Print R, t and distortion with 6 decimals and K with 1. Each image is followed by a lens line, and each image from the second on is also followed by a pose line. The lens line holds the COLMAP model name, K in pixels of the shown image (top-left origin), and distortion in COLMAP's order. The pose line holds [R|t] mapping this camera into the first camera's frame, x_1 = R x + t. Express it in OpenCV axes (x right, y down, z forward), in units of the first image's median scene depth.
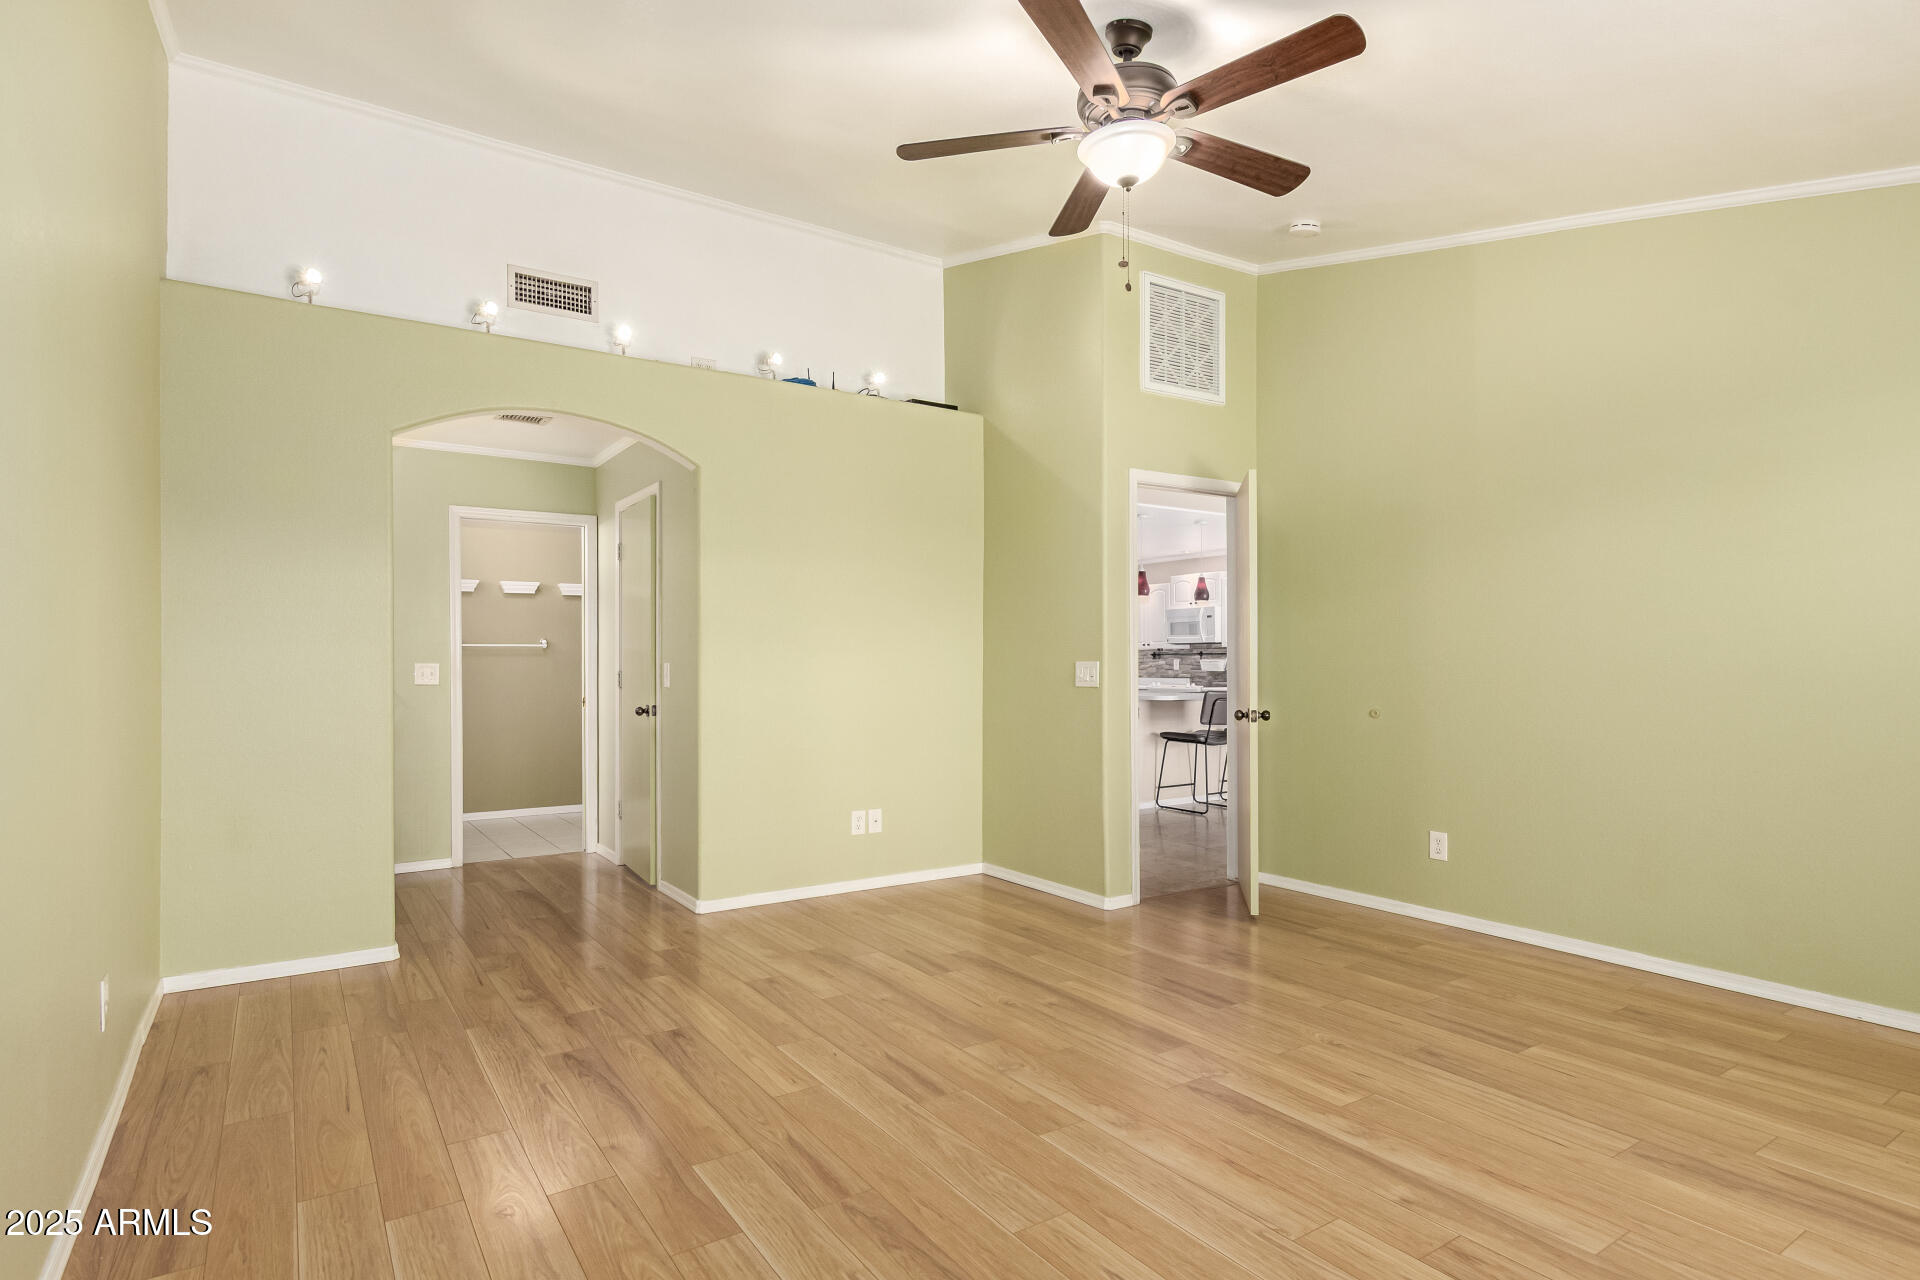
lens RADIAL K [[1011.4, 0, 950.6], [0, 1011.4, 654.3], [0, 0, 1]] dist [0.000740, 0.000157]
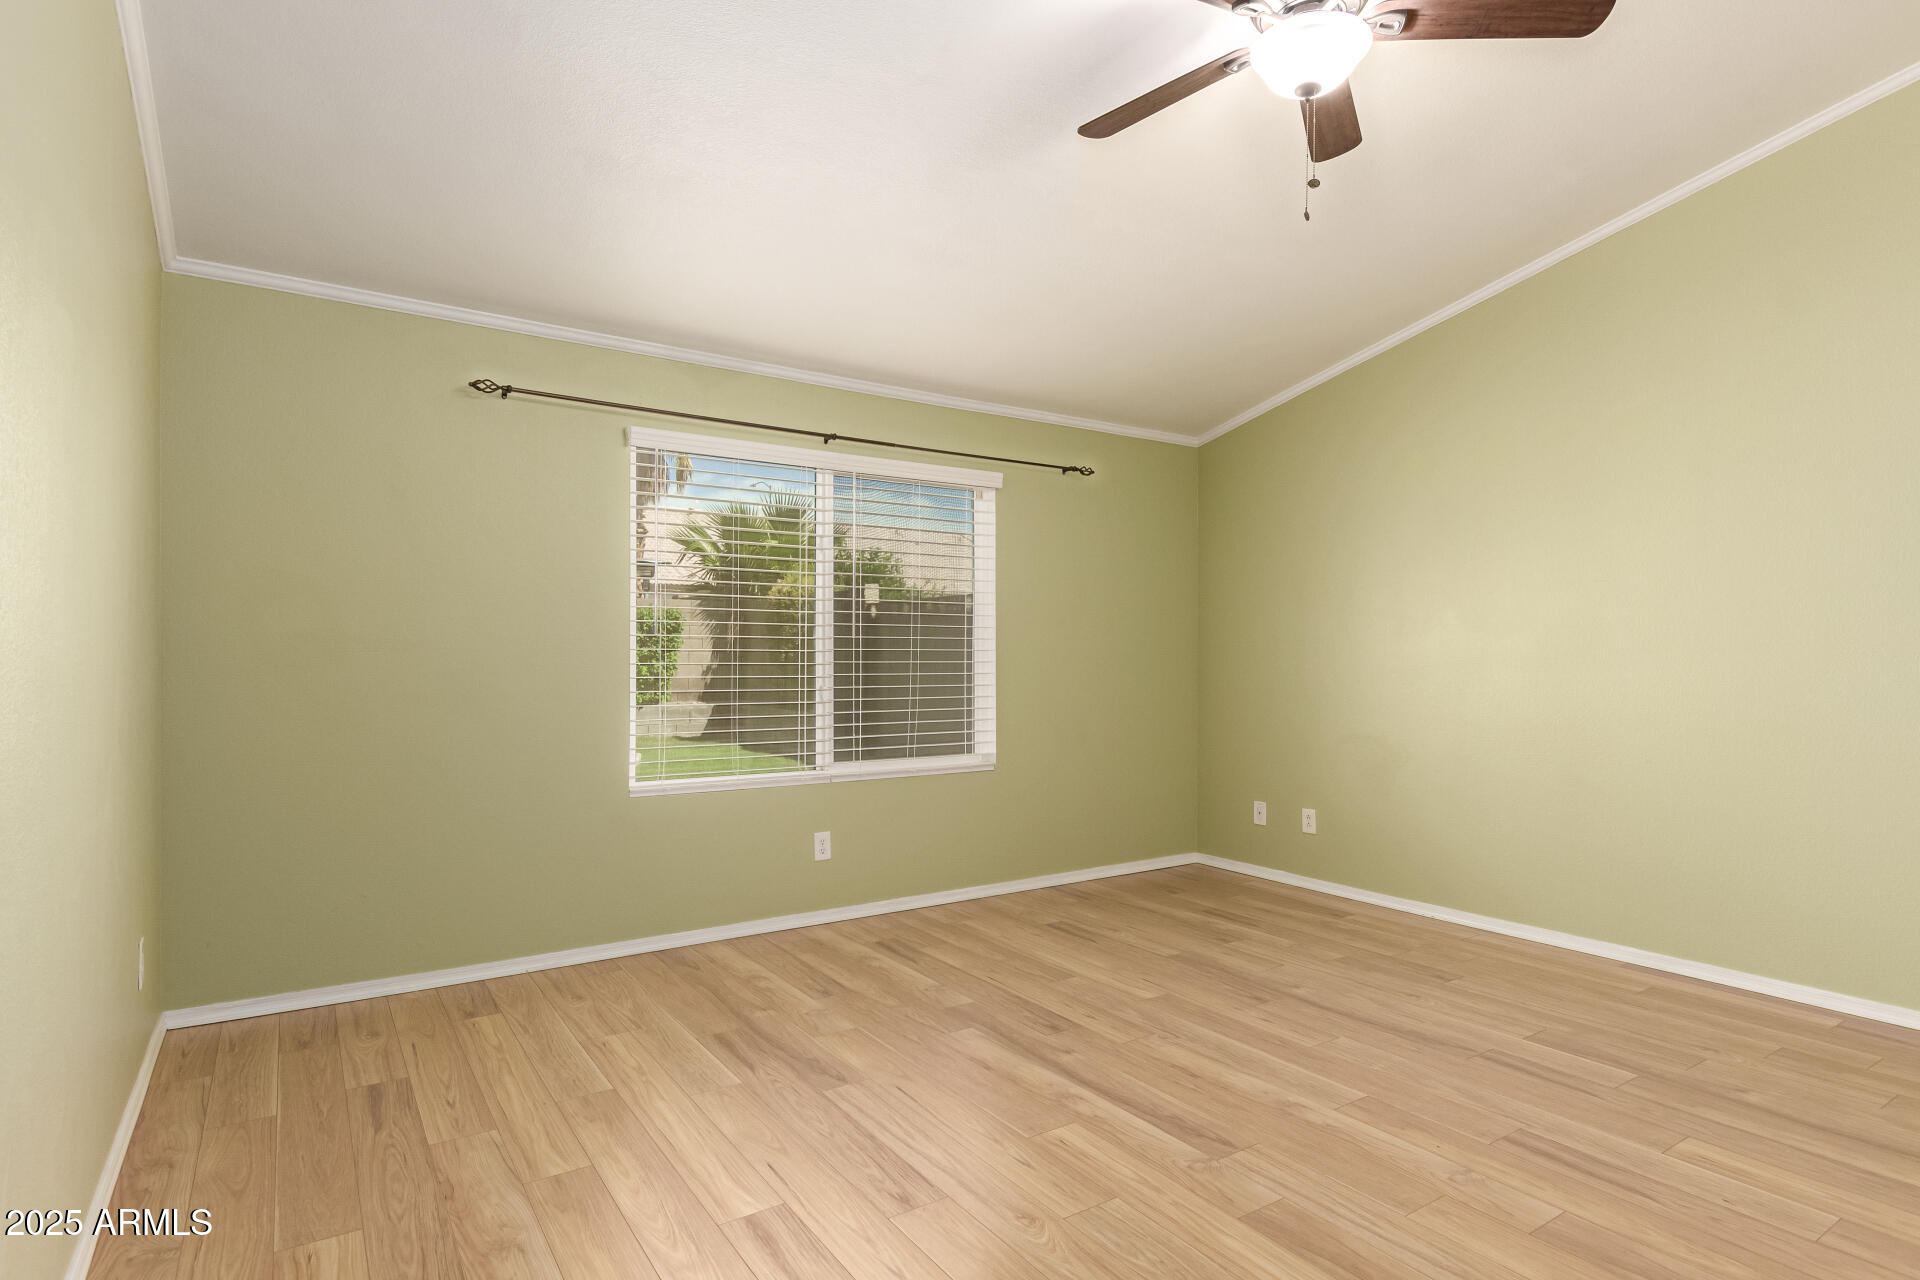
lens RADIAL K [[1011.4, 0, 950.6], [0, 1011.4, 654.3], [0, 0, 1]] dist [0.000740, 0.000157]
pose [[-0.999997, 0.000986, 0.002372, 0.489339], [0.000958, 0.999931, -0.011709, 0.012710], [-0.002383, -0.011707, -0.999929, 1.924155]]
